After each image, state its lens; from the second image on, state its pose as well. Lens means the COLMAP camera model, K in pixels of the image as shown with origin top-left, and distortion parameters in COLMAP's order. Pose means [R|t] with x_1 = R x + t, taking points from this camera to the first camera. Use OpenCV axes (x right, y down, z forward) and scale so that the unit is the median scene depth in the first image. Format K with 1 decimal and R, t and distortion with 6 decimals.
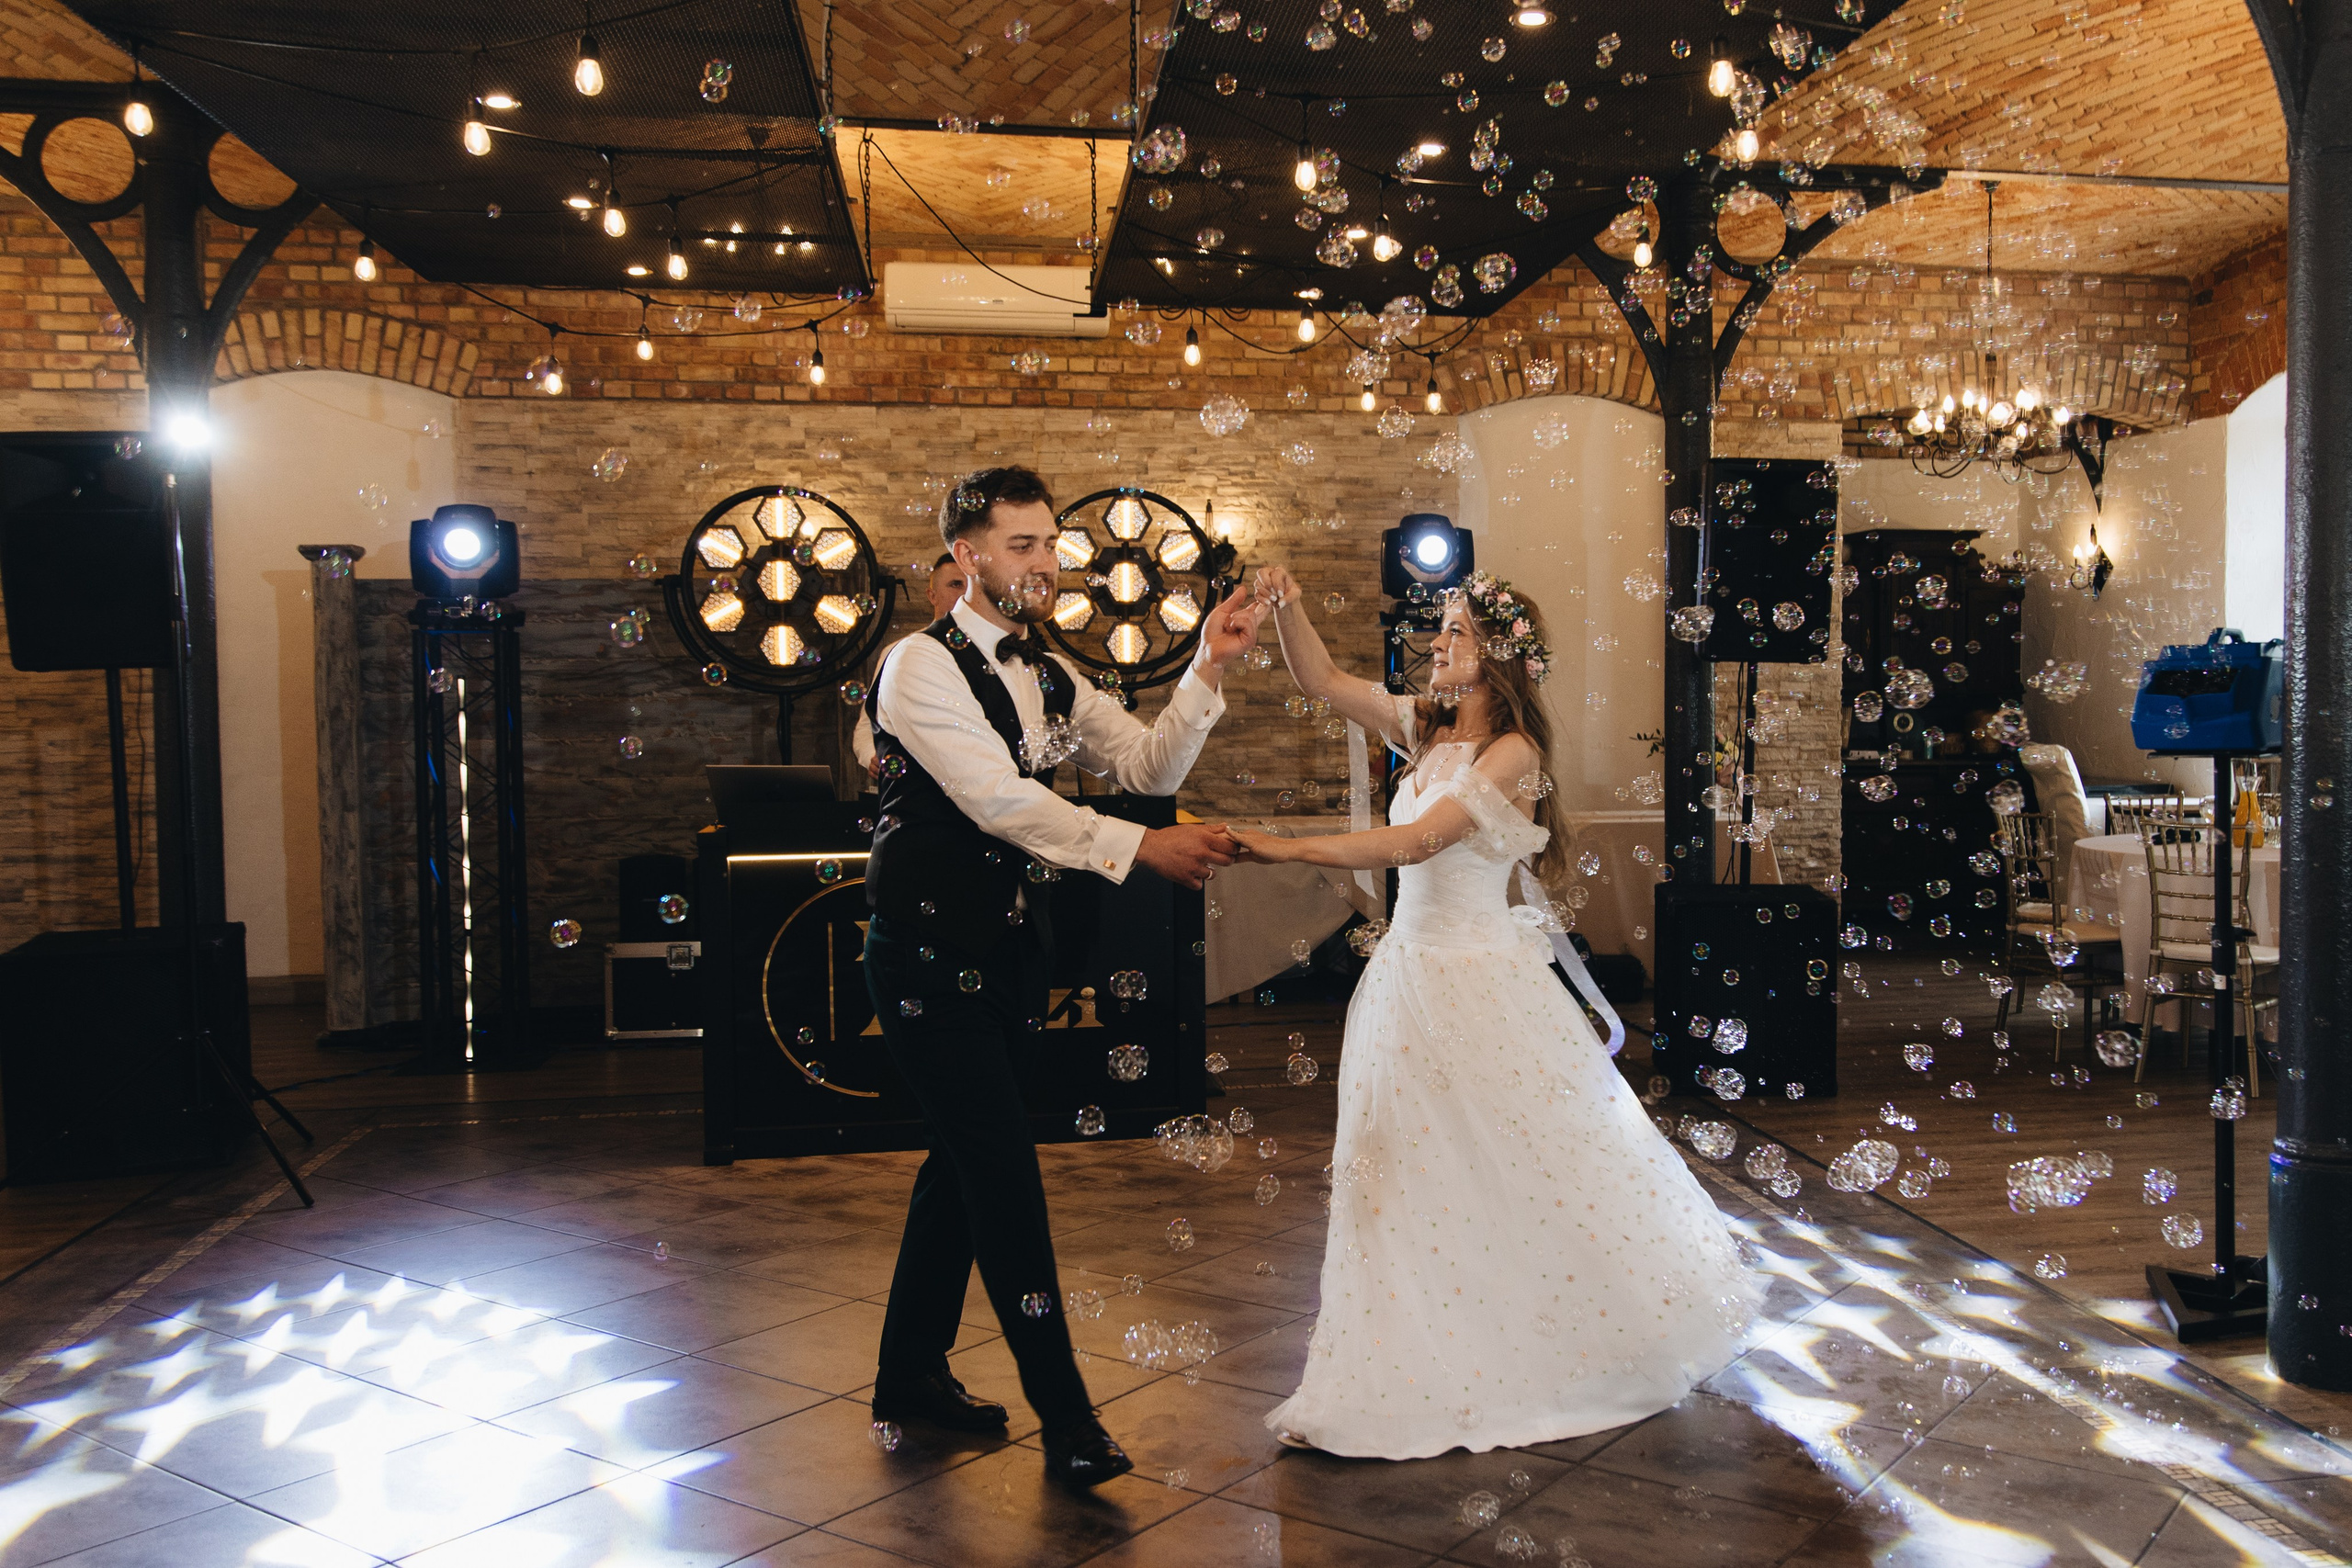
lens RADIAL K [[2030.4, 0, 1363.4], [0, 2030.4, 787.1], [0, 0, 1]] dist [-0.005455, 0.004335]
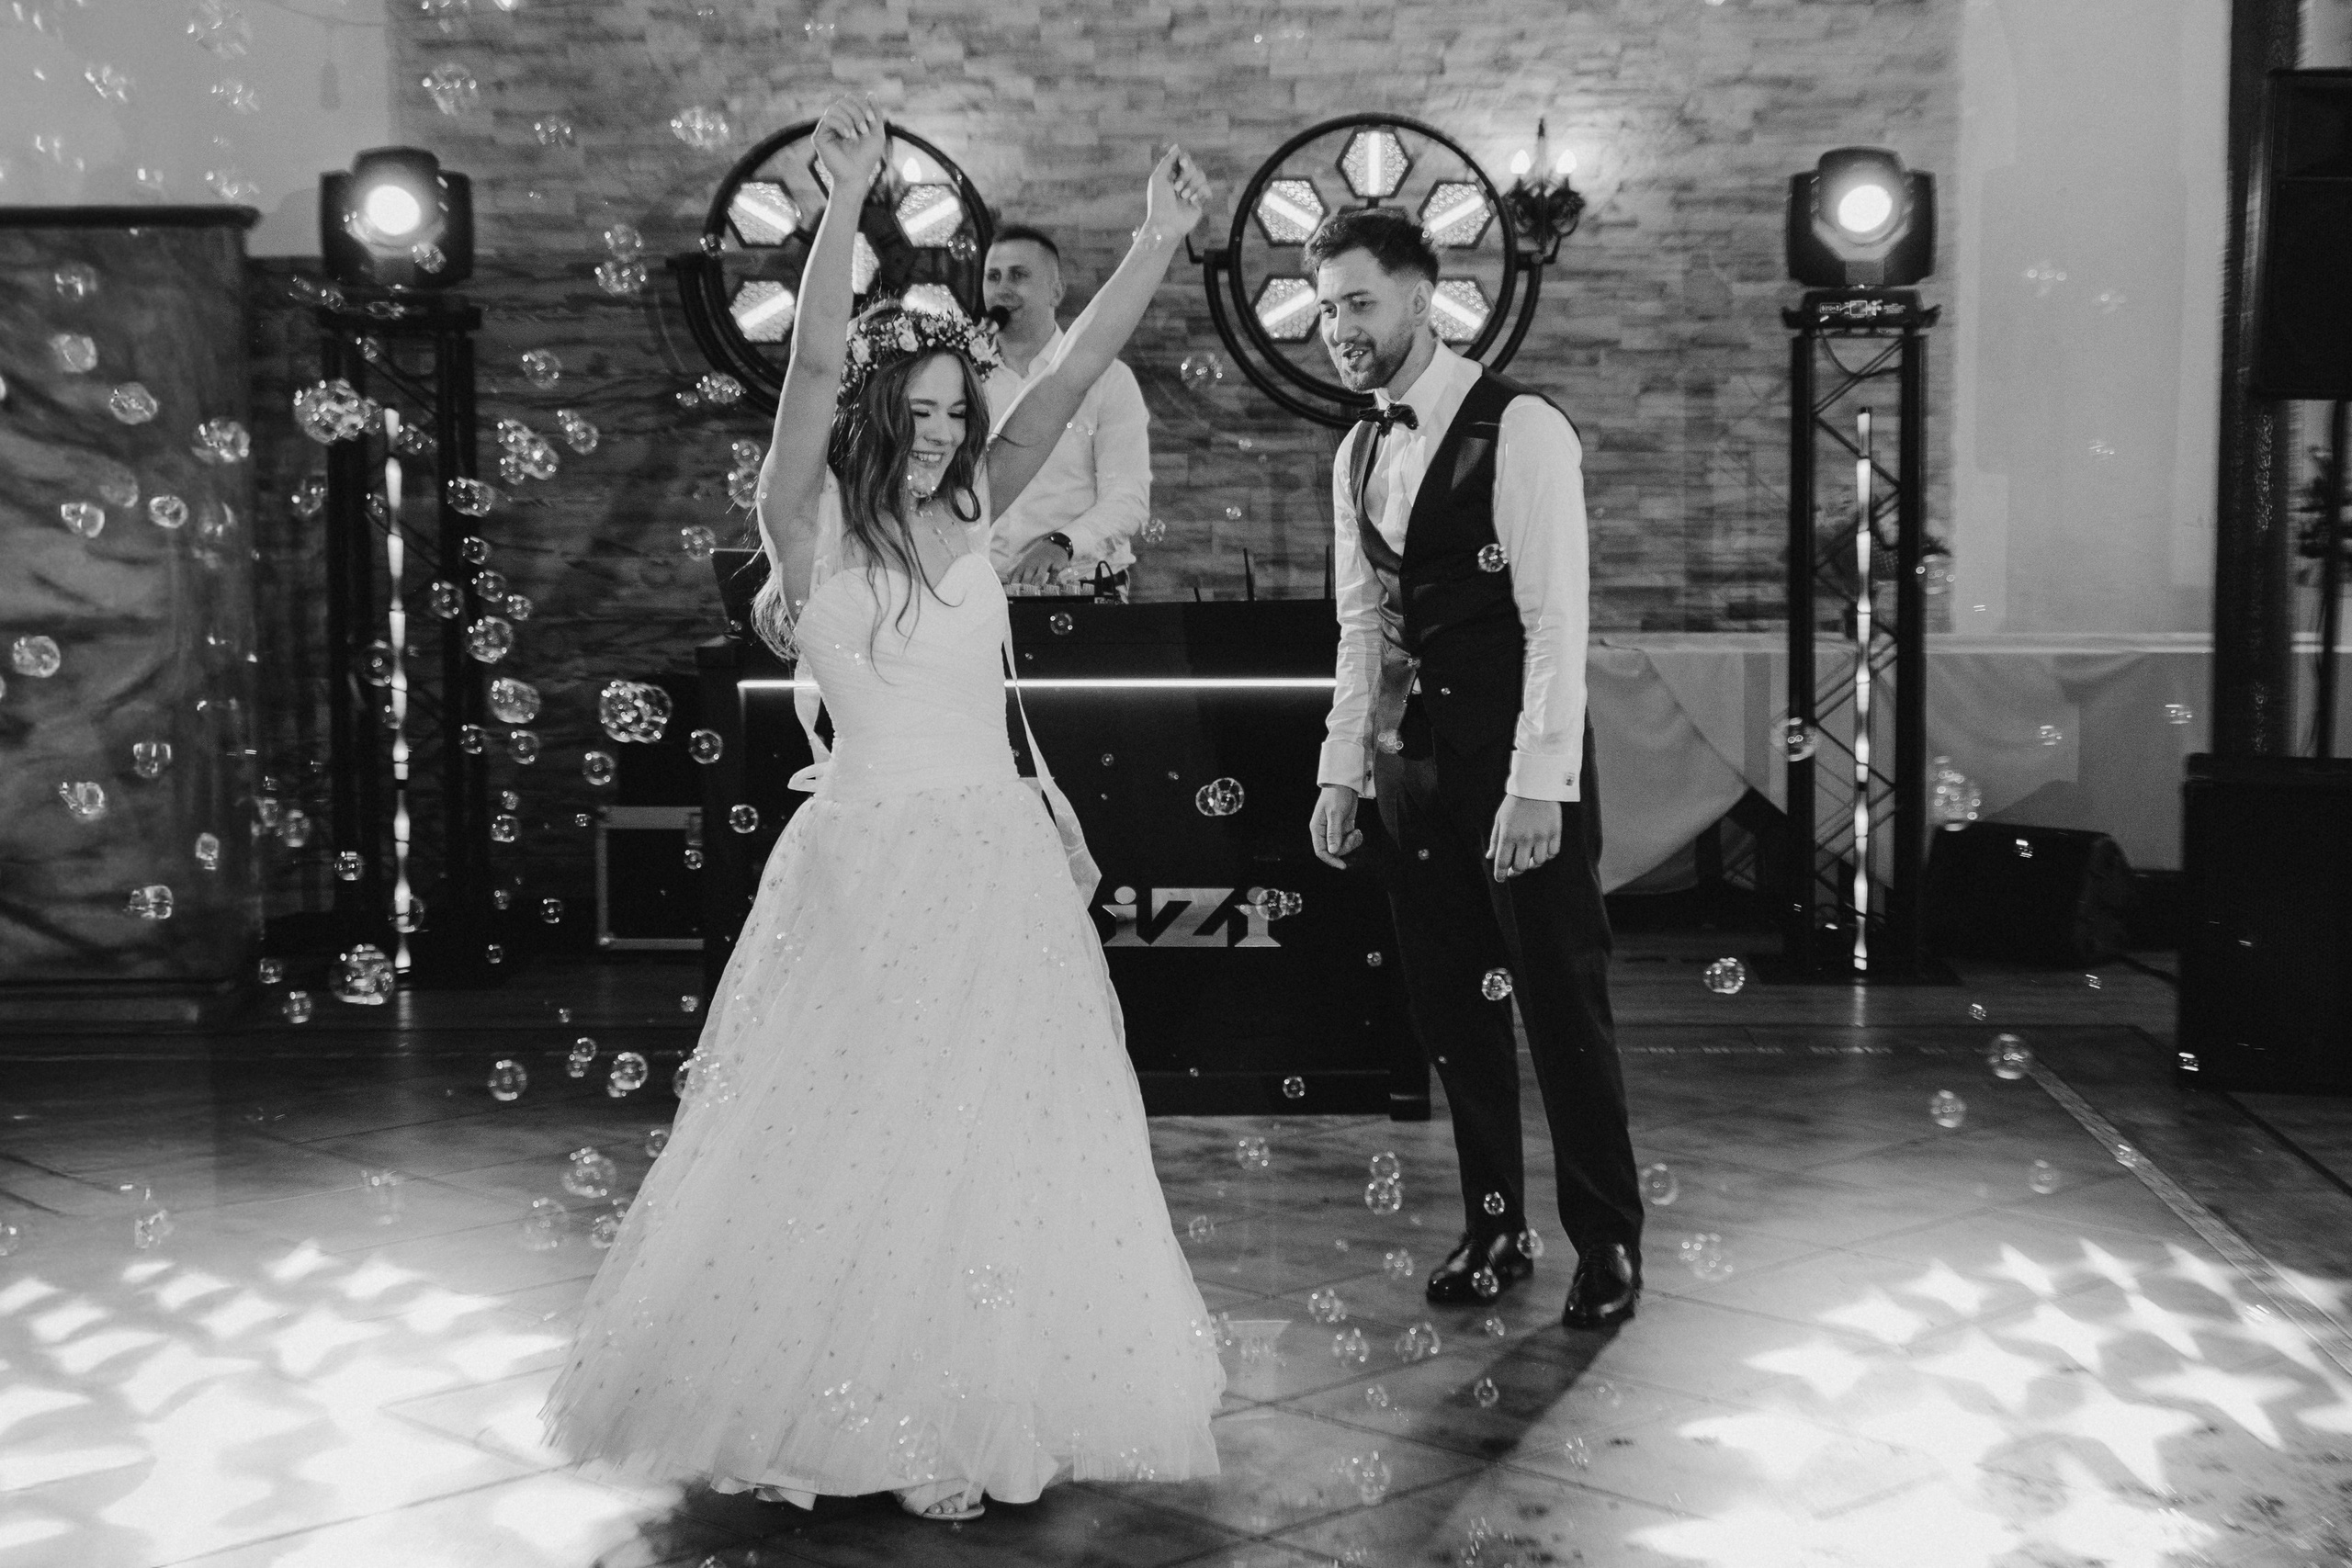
lens RADIAL K [[3669.3, 0, 1311.2], [0, 3669.3, 735.8], [0, 0, 1]] dist [0.038377, 0.123736]
pose [[0.982212, 0.023089, -0.186352, 0.070848], [-0.014404, 0.998752, 0.047823, -0.006267], [0.187224, -0.044288, 0.981318, -0.122427]]
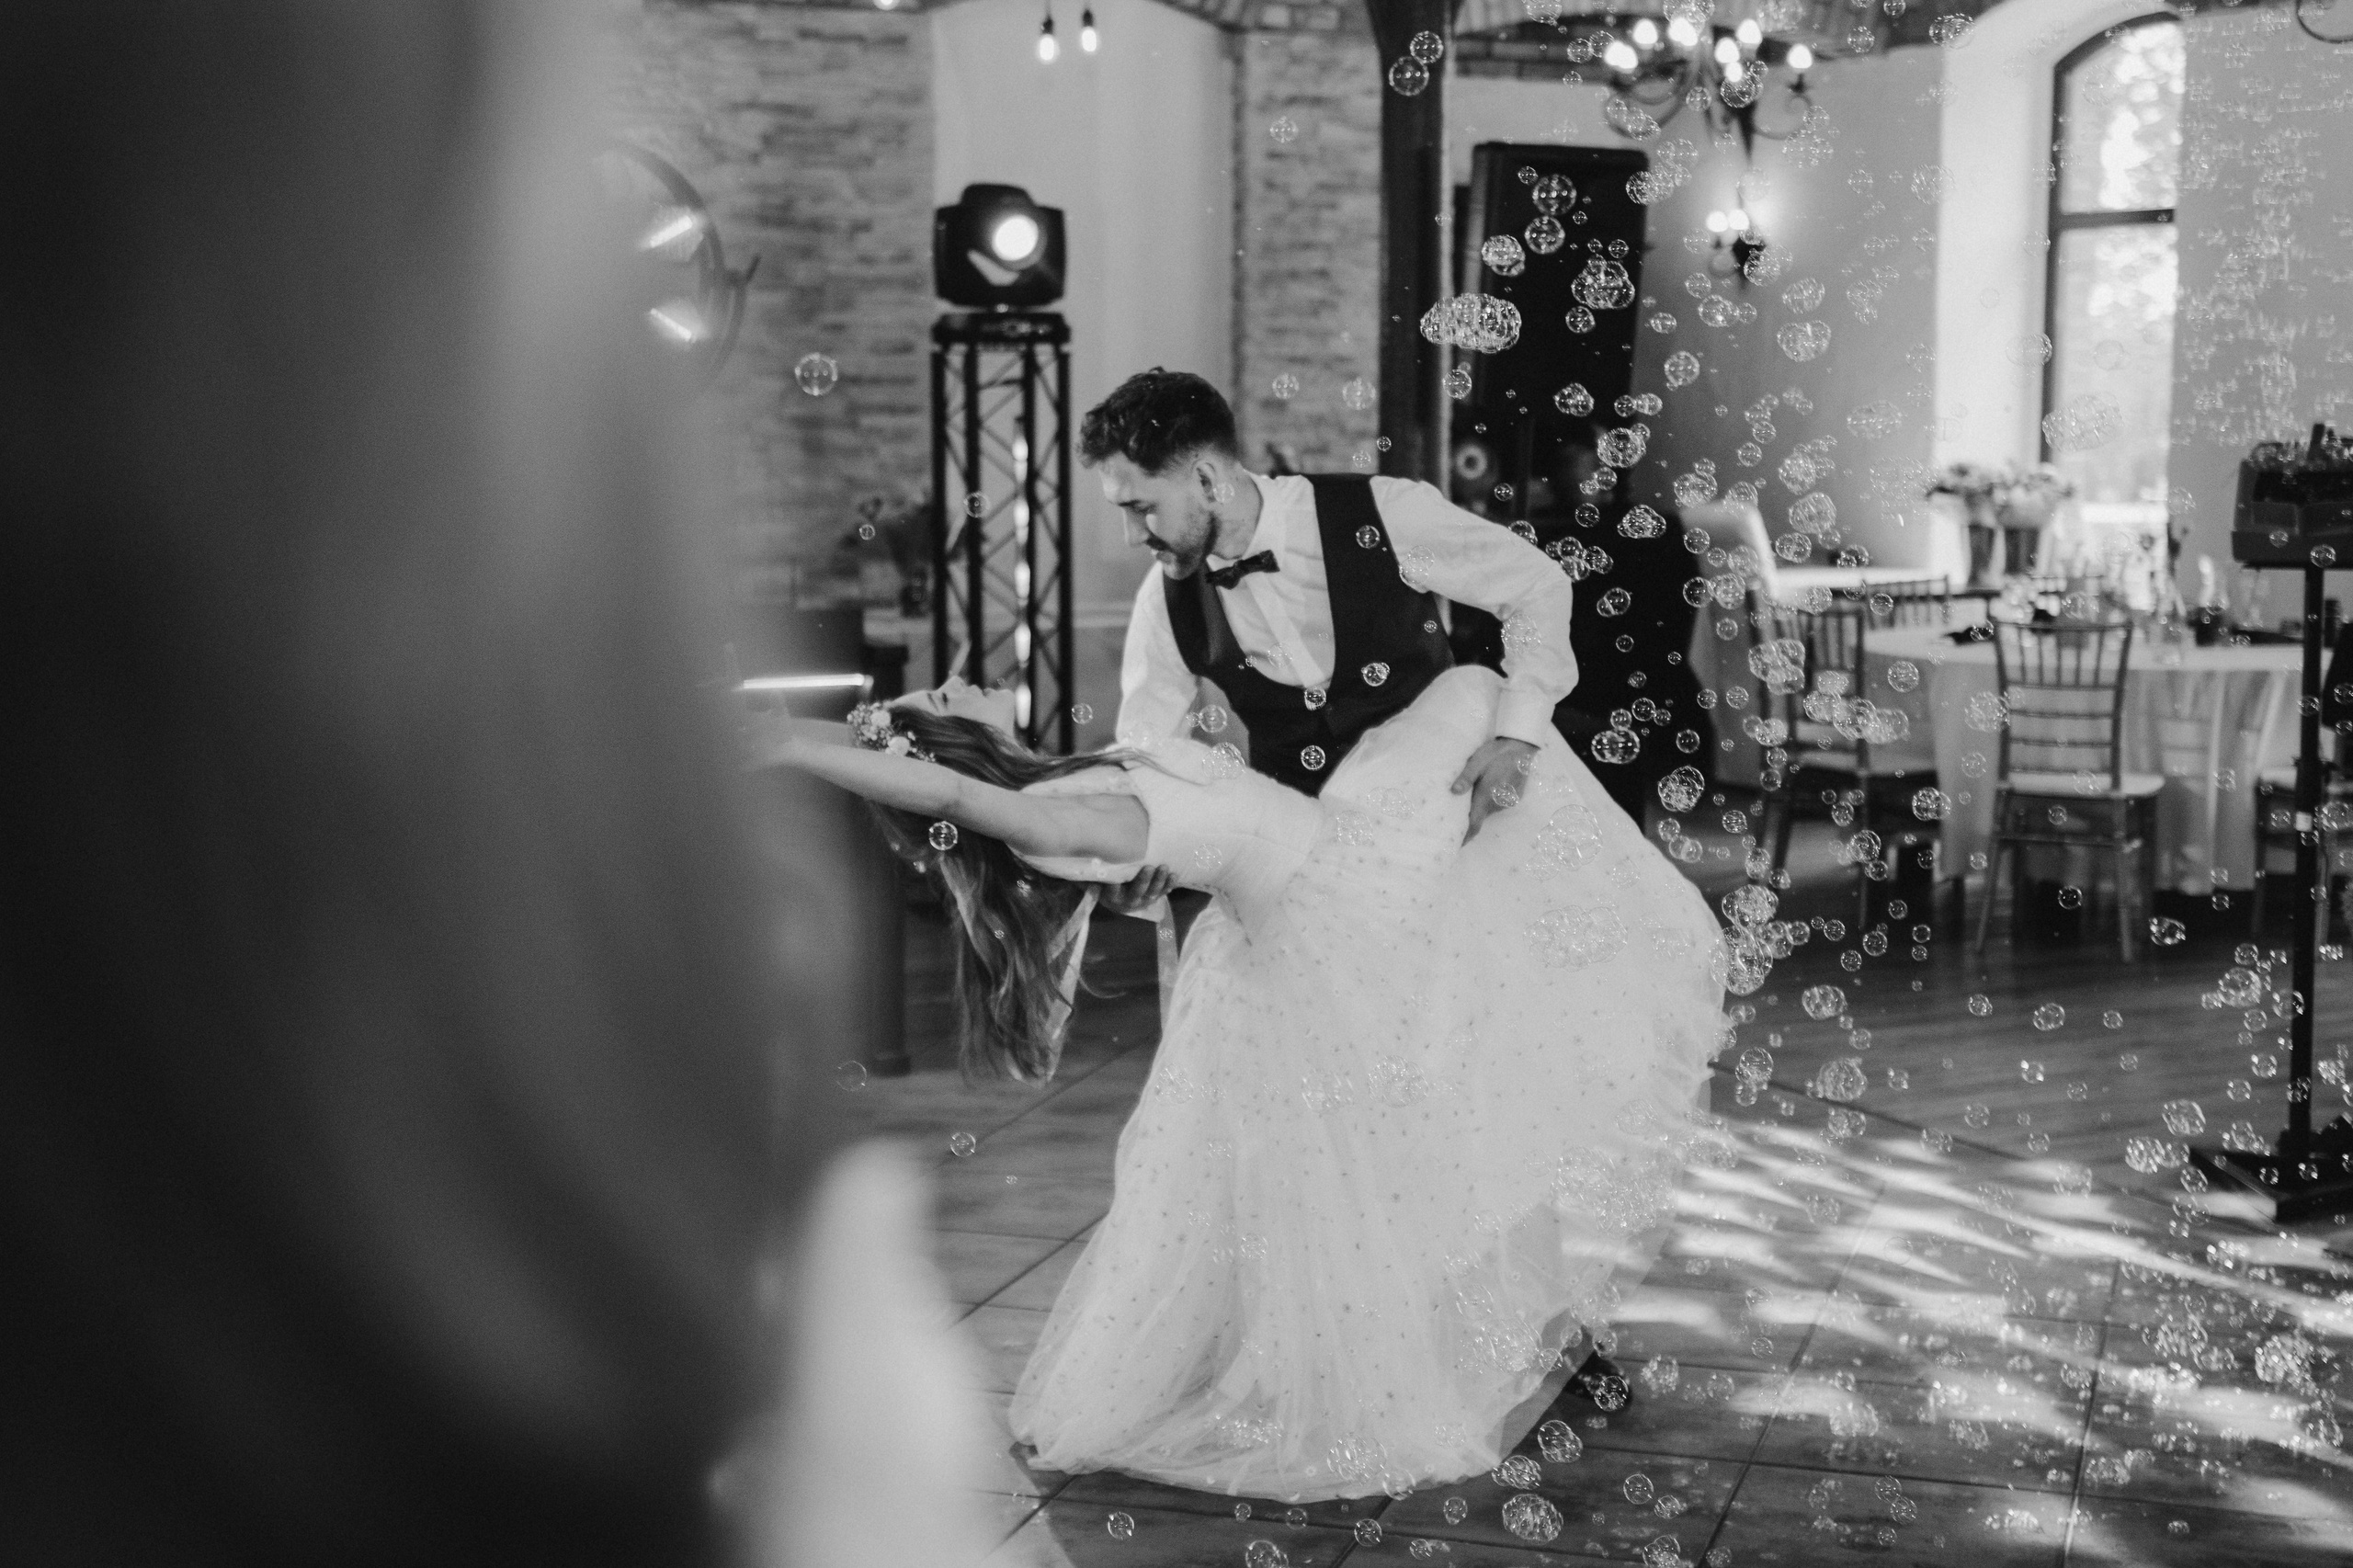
lens RADIAL K [[3398.3, 0, 1176.5], [0, 3398.3, 784.0], [0, 0, 1]] dist [0.099110, 0.069328]
pose [[0.958848, -0.025772, 0.282747, -0.218720], [0.003343, 0.996828, 0.079522, -0.019638], [-0.283899, -0.075304, 0.955893, -0.134393]]
